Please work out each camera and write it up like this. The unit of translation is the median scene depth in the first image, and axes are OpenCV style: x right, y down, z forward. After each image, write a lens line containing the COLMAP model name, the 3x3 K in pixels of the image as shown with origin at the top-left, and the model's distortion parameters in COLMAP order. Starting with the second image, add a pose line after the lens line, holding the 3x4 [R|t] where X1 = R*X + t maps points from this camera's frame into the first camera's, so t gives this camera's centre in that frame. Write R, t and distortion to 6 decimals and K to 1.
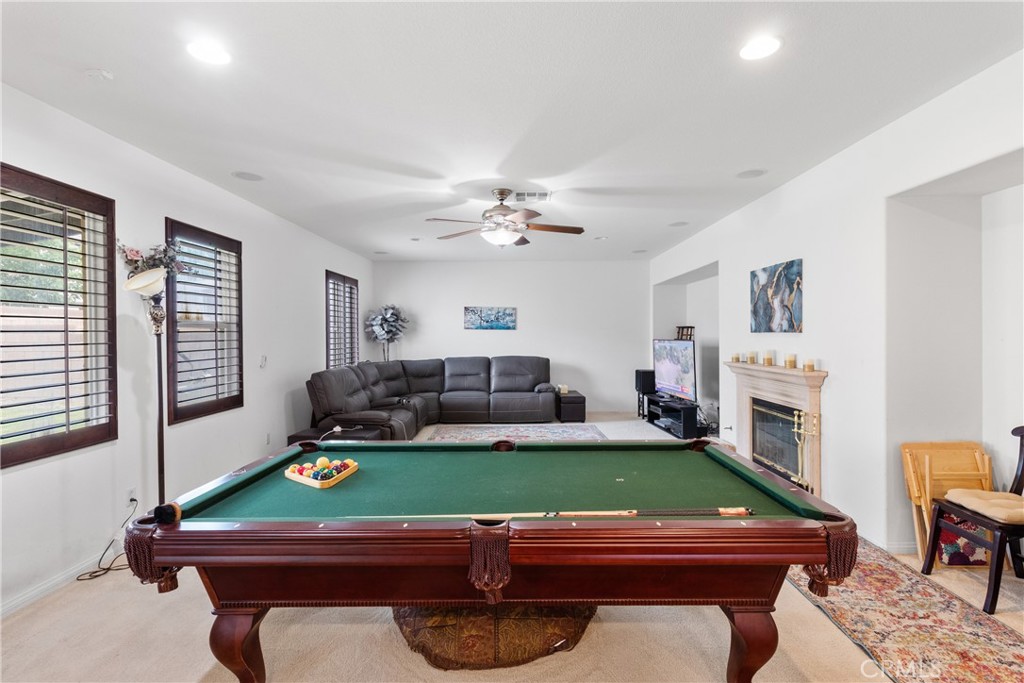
lens RADIAL K [[489.1, 0, 517.9], [0, 489.1, 336.1], [0, 0, 1]] dist [0.002732, 0.000195]
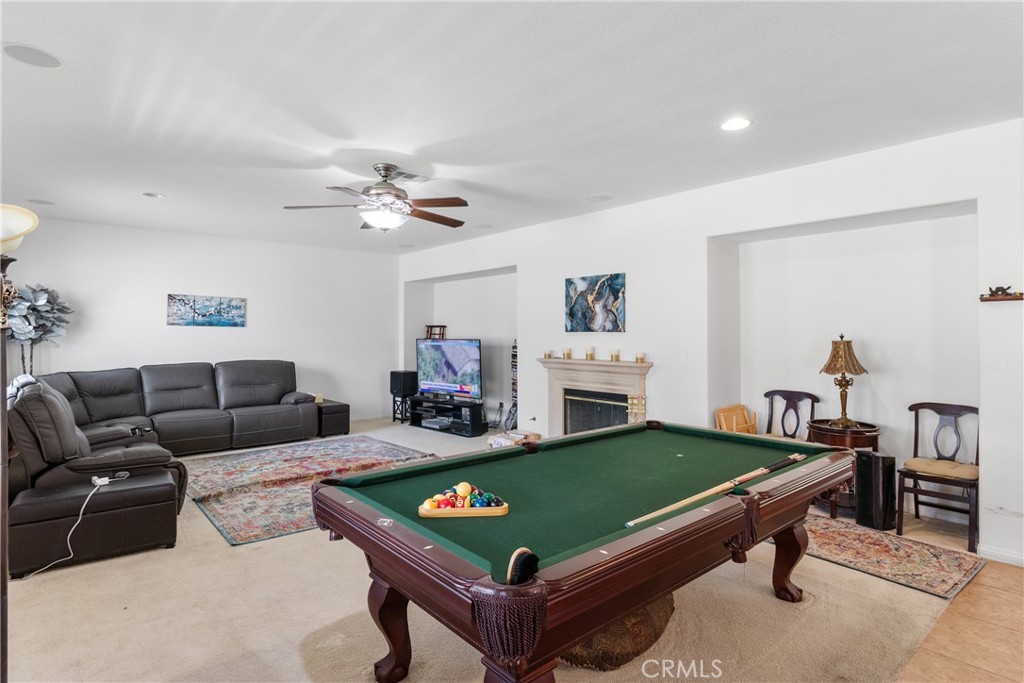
lens RADIAL K [[538.0, 0, 513.0], [0, 538.0, 325.5], [0, 0, 1]] dist [0.000870, 0.000131]
pose [[0.754089, 0.013228, 0.656640, -0.453806], [-0.000841, 0.999816, -0.019176, 0.001917], [-0.656772, 0.013908, 0.753961, 0.132214]]
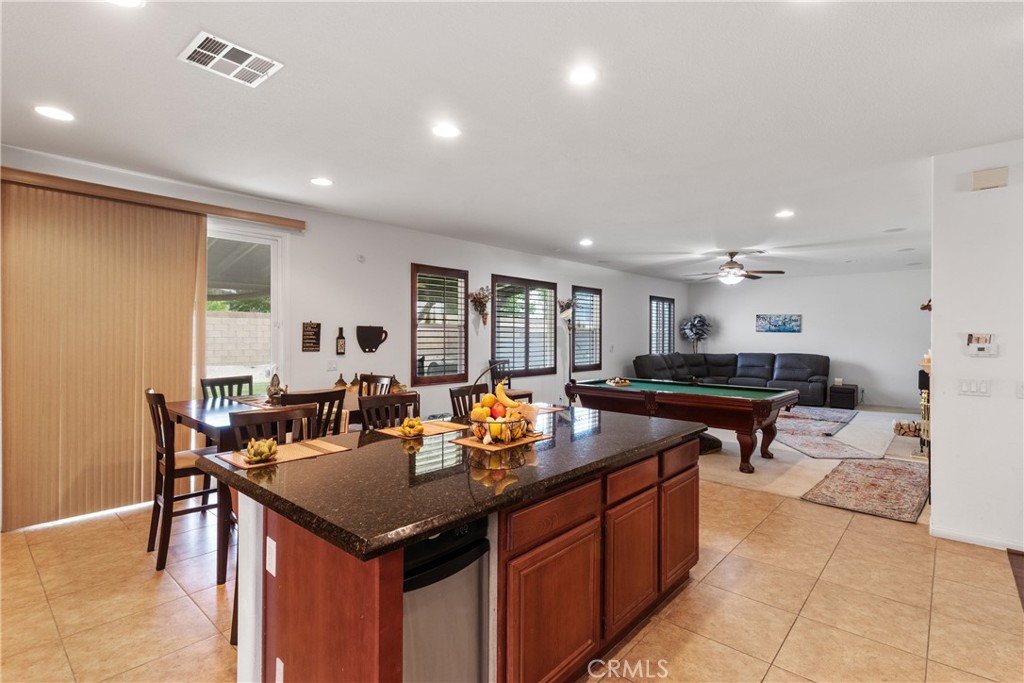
lens RADIAL K [[489.1, 0, 517.9], [0, 489.1, 336.1], [0, 0, 1]] dist [0.002732, 0.000195]
pose [[0.749696, 0.010318, -0.661701, 0.516562], [-0.011538, 0.999930, 0.002520, 0.002170], [0.661681, 0.005745, 0.749763, -0.748689]]
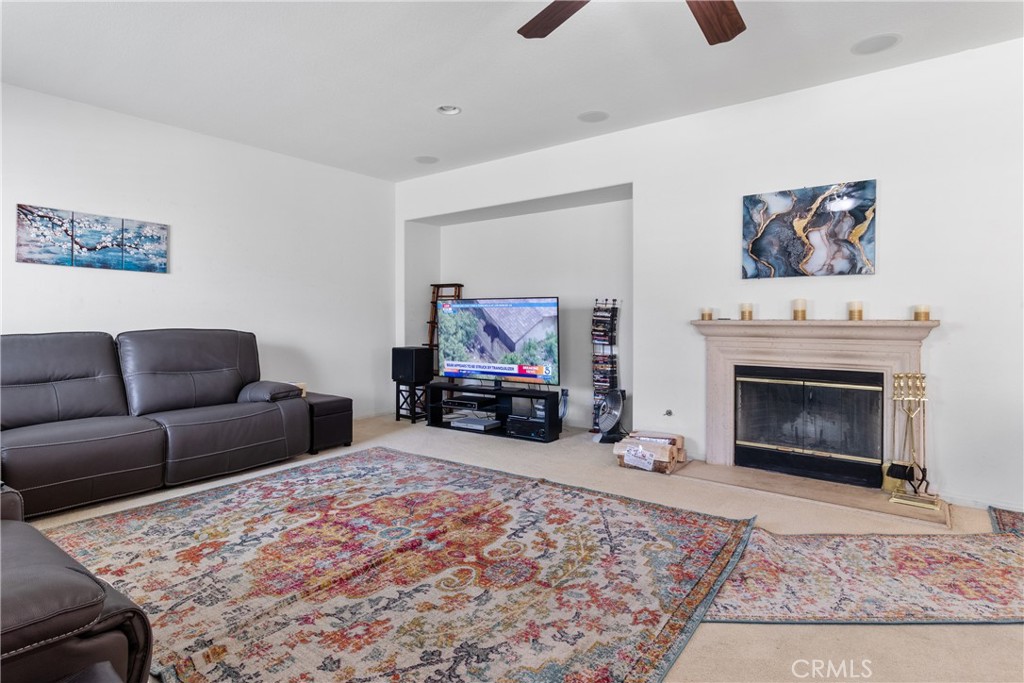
lens RADIAL K [[539.5, 0, 511.9], [0, 539.5, 317.2], [0, 0, 1]] dist [0.012581, -0.001055]
pose [[0.603412, 0.004405, 0.797418, -0.398706], [-0.000888, 0.999988, -0.004853, 0.057004], [-0.797429, 0.002220, 0.603408, 0.798843]]
